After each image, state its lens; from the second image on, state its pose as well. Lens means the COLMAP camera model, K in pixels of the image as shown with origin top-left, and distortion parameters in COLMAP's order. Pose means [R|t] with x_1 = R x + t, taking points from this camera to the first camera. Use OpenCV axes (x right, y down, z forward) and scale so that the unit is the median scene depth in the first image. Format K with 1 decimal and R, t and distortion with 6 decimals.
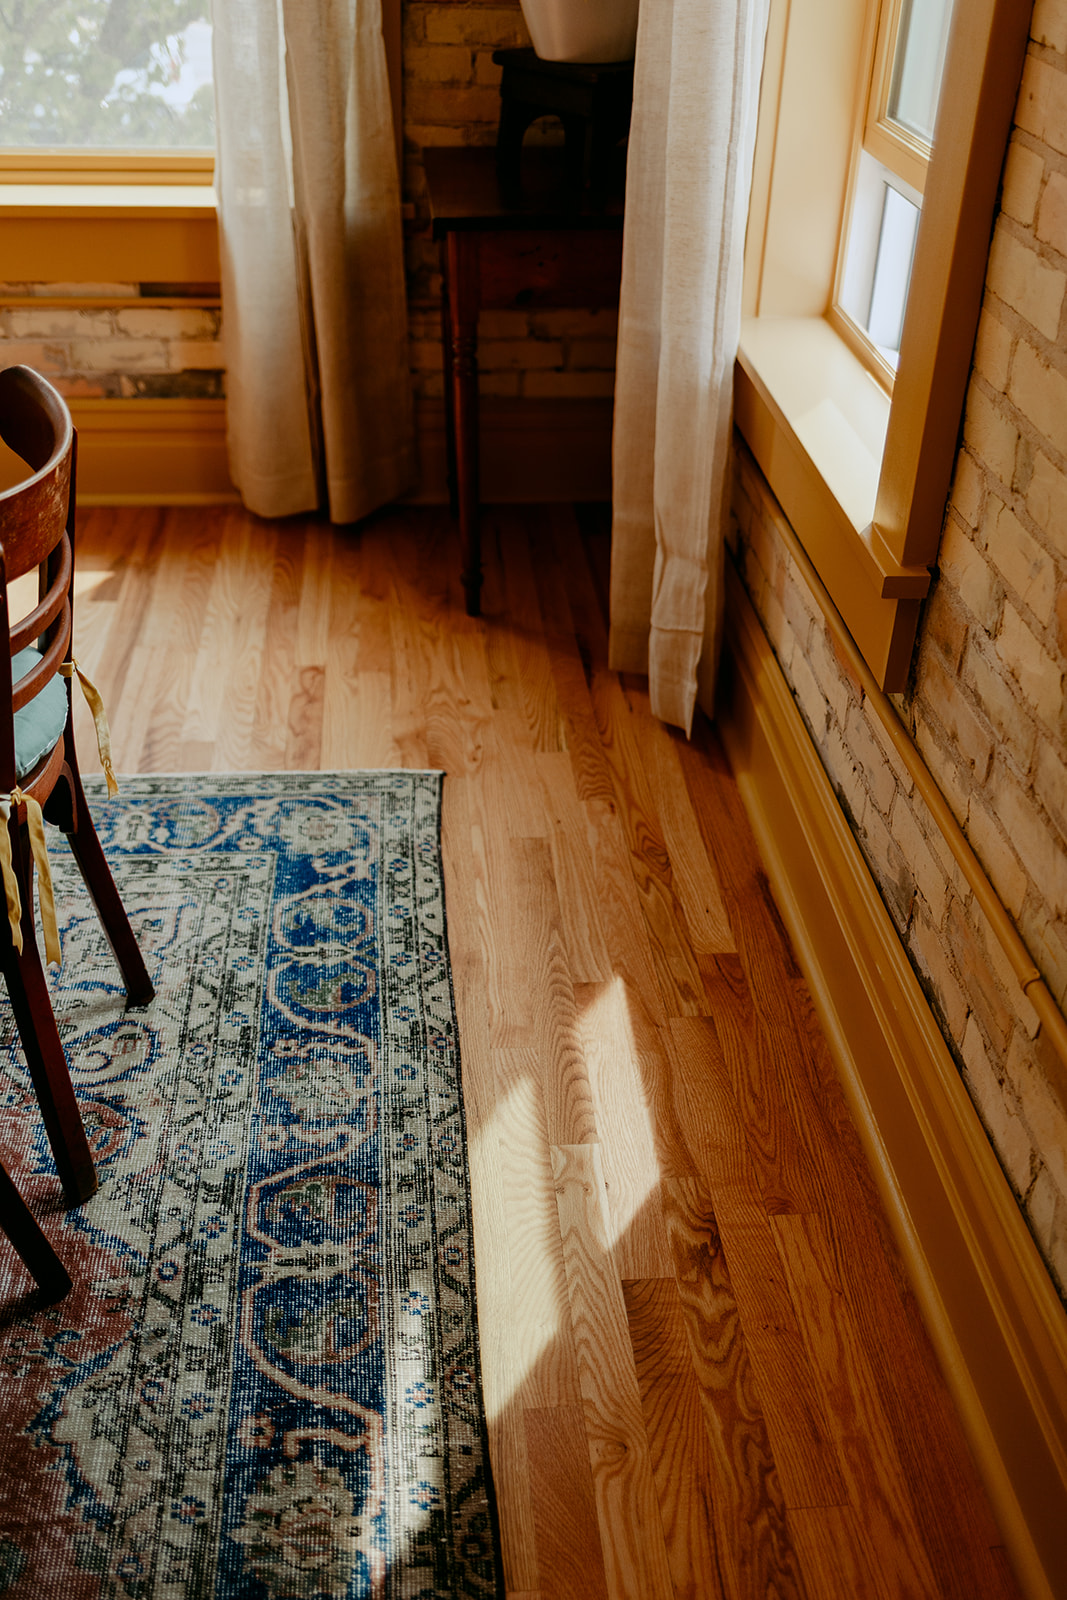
lens RADIAL K [[1563.5, 0, 533.5], [0, 1563.5, 800.0], [0, 0, 1]] dist [-0.013240, 0.006662]
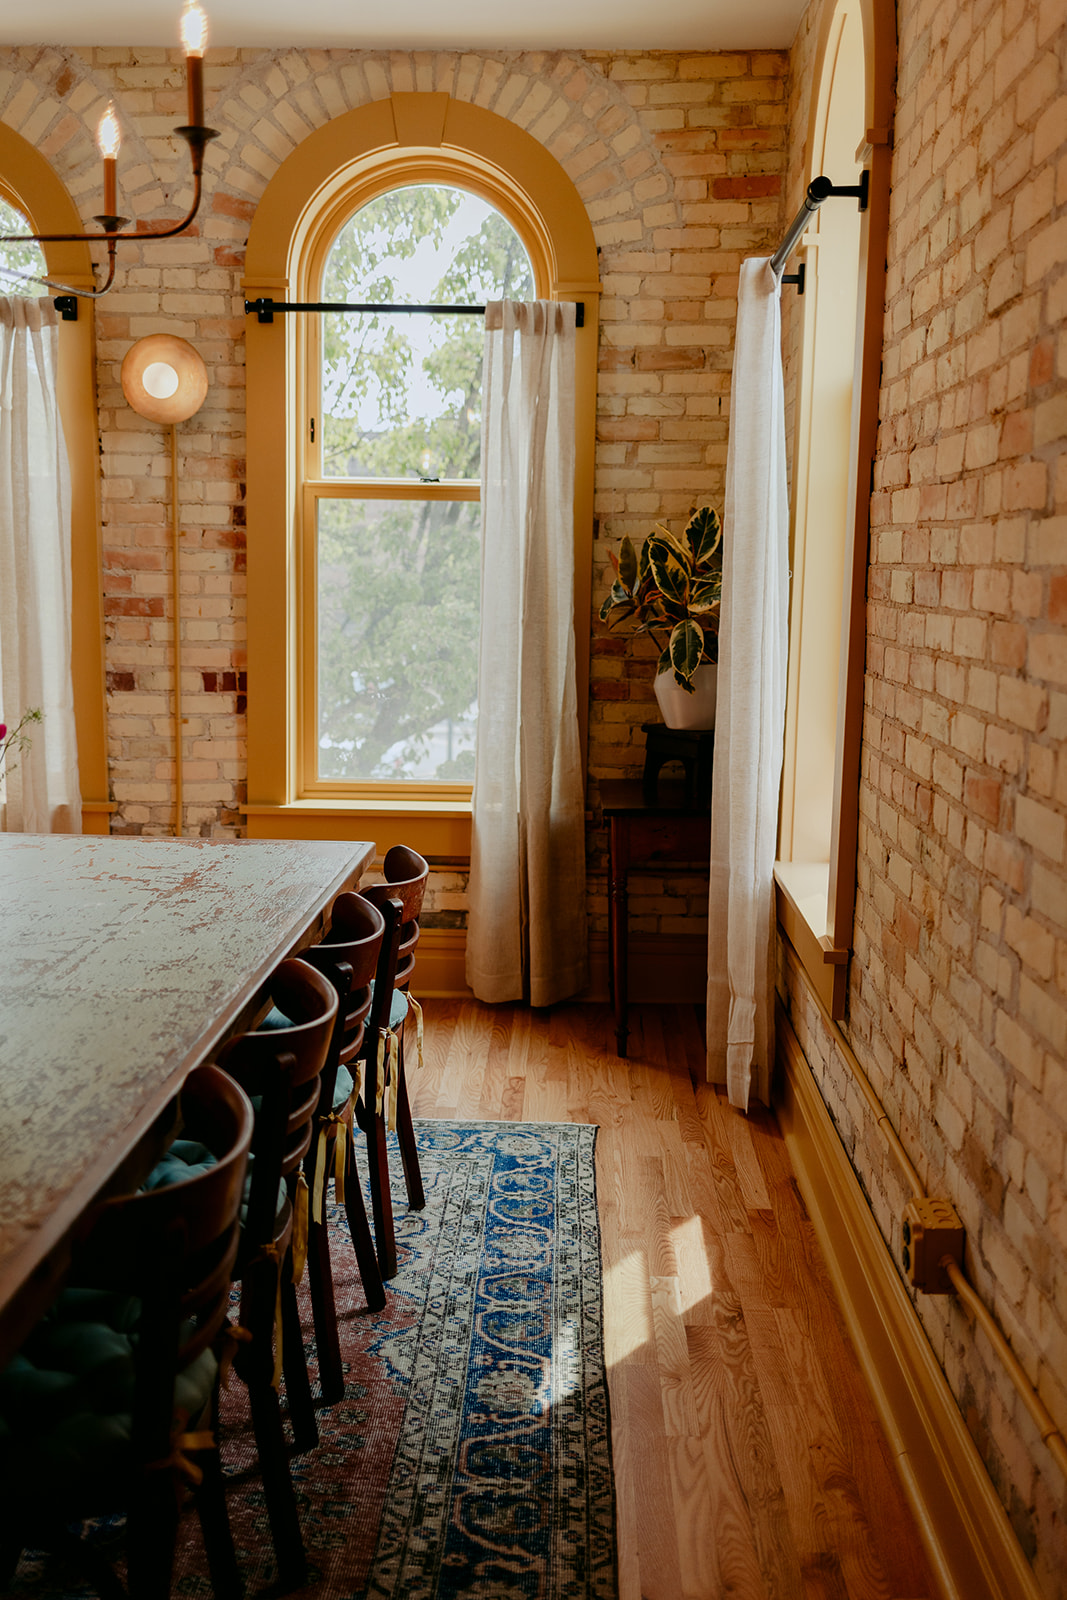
lens RADIAL K [[1548.5, 0, 533.7], [0, 1548.5, 810.7], [0, 0, 1]] dist [0.008578, -0.016199]
pose [[0.993664, 0.006440, -0.112207, 0.068084], [-0.050942, 0.915725, -0.398564, 0.414128], [0.100184, 0.401755, 0.910251, -0.743658]]
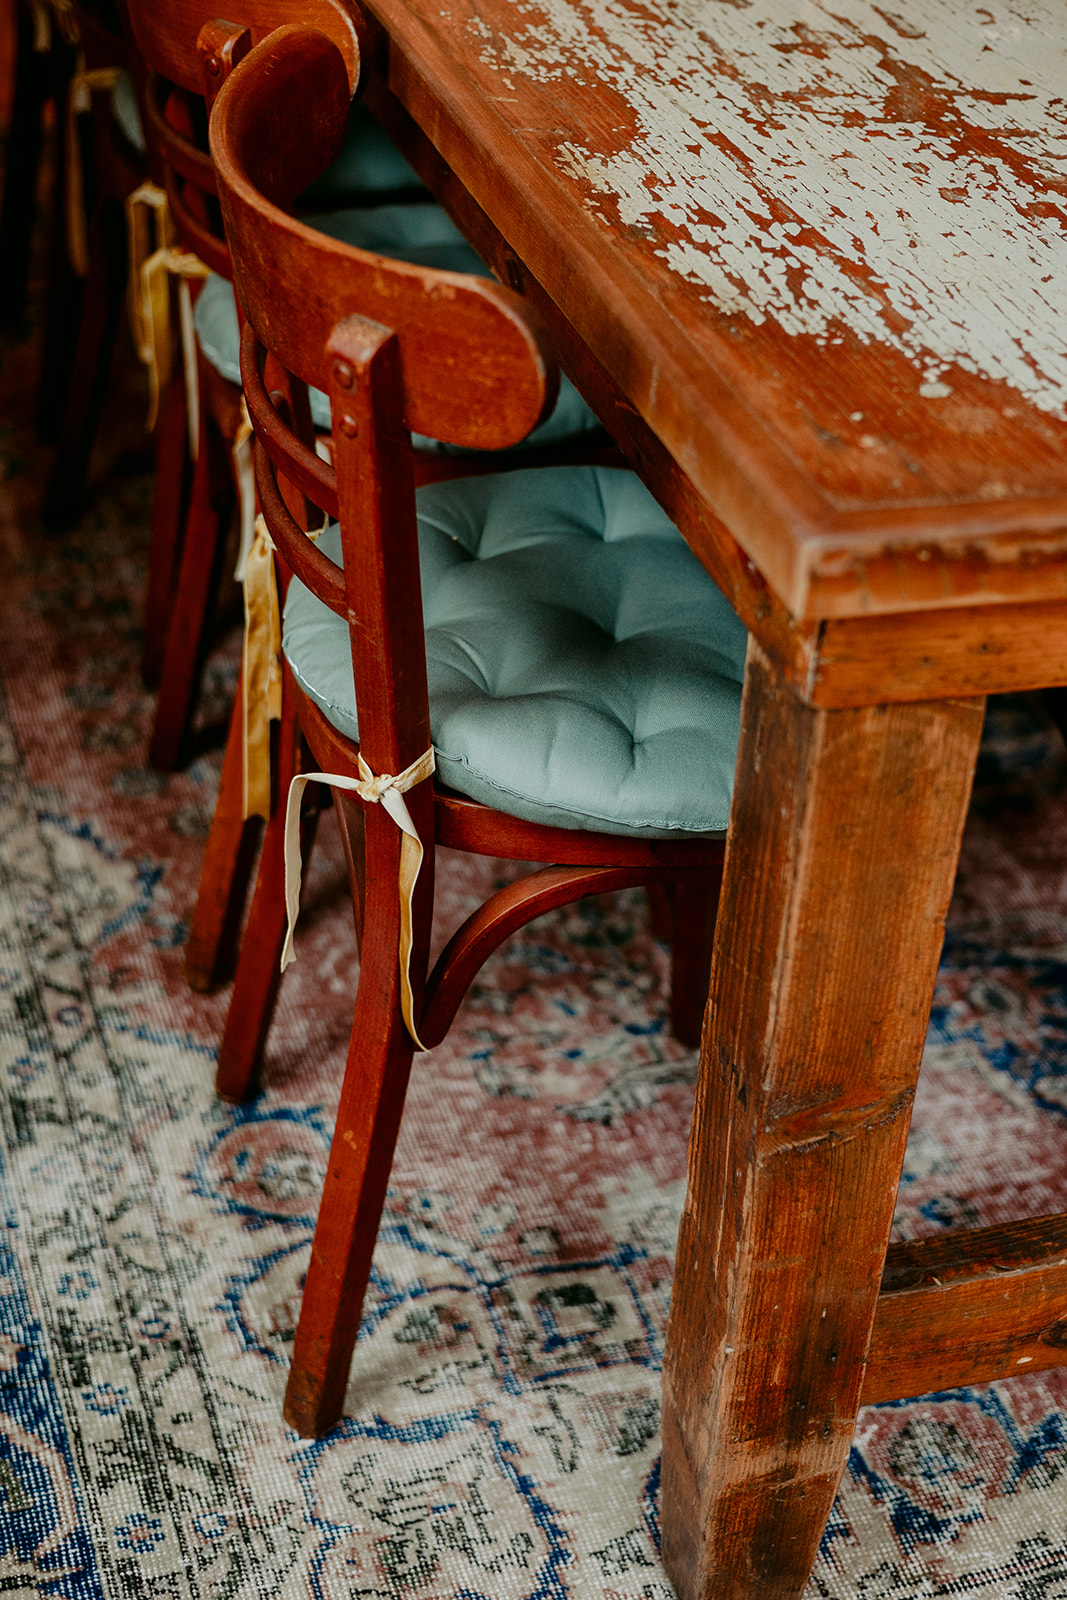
lens RADIAL K [[2498.4, 0, 533.5], [0, 2498.4, 800.0], [0, 0, 1]] dist [0.011669, 0.054733]
pose [[-0.967267, 0.044464, -0.249834, -0.130841], [-0.212570, 0.395730, 0.893427, -0.719452], [0.138593, 0.917290, -0.373325, 1.166901]]
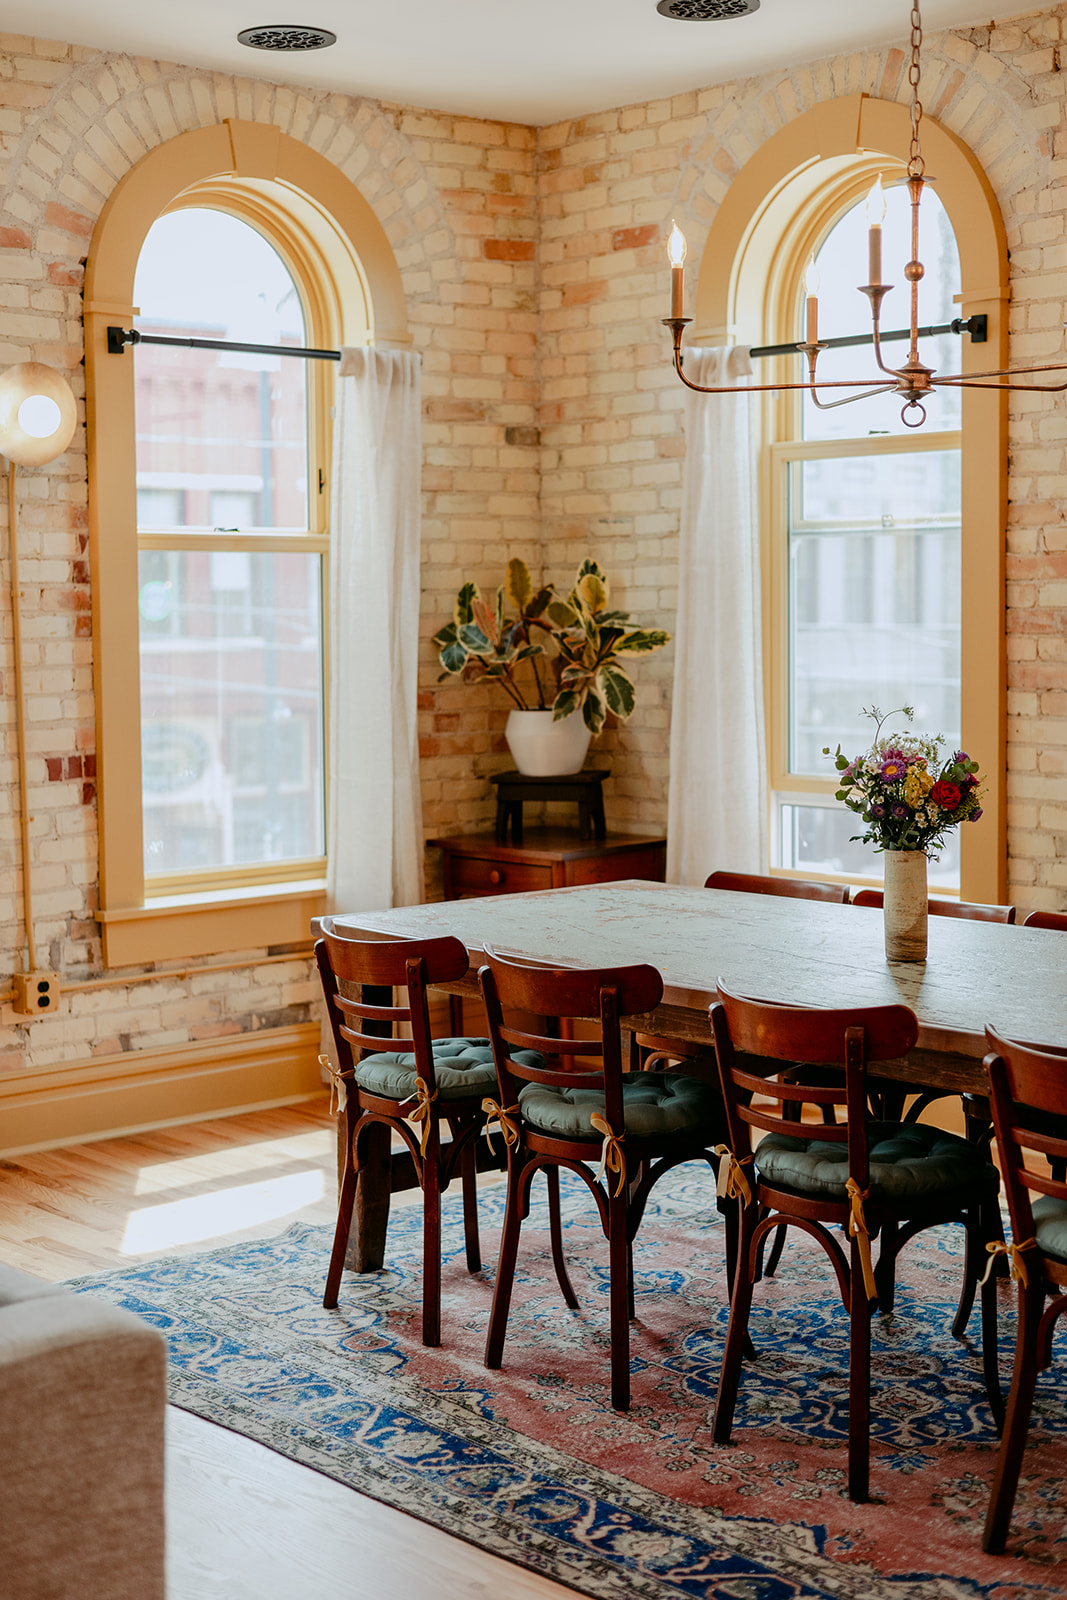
lens RADIAL K [[2288.1, 0, 533.5], [0, 2288.1, 800.0], [0, 0, 1]] dist [-0.004465, 0.080296]
pose [[0.787539, -0.087818, 0.609976, -2.165419], [0.359267, 0.869622, -0.338650, 0.567999], [-0.500709, 0.485844, 0.716412, -1.122024]]
